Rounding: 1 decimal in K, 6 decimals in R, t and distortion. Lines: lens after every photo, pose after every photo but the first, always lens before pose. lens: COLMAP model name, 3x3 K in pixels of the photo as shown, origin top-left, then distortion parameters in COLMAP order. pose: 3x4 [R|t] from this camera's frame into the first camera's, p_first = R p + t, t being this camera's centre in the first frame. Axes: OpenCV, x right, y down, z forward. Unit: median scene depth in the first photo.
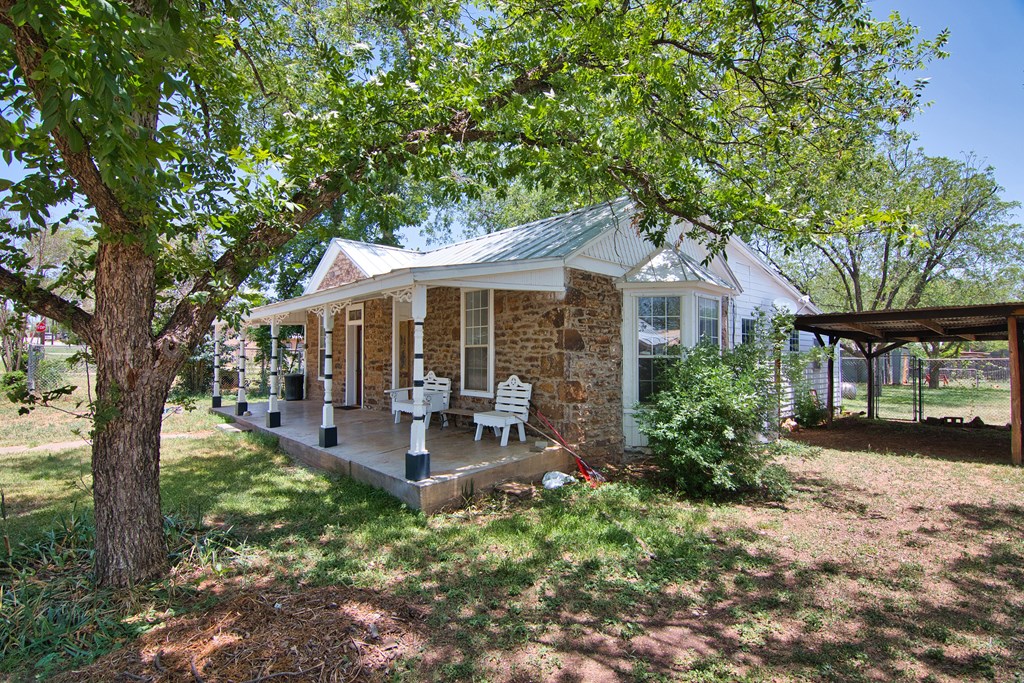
lens RADIAL K [[509.0, 0, 512.0], [0, 509.0, 341.5], [0, 0, 1]] dist [-0.001974, -0.000633]
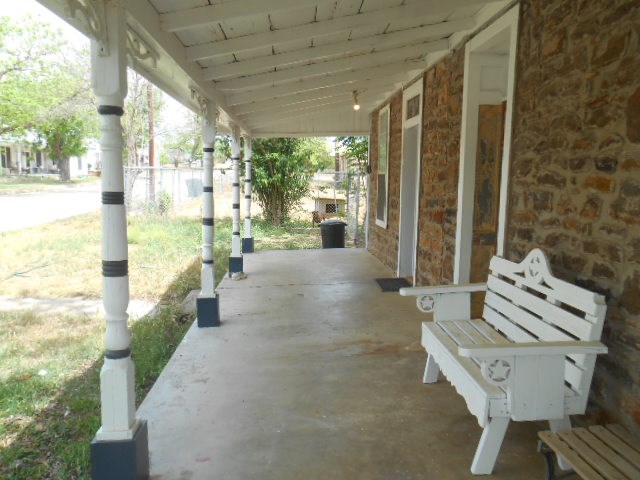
lens RADIAL K [[510.0, 0, 320.0], [0, 510.0, 240.0], [0, 0, 1]] dist [-0.005611, -0.003225]
pose [[0.790732, 0.093094, -0.605042, -0.077802], [-0.008133, 0.989879, 0.141678, 0.010570], [0.612108, -0.107109, 0.783487, 0.680067]]
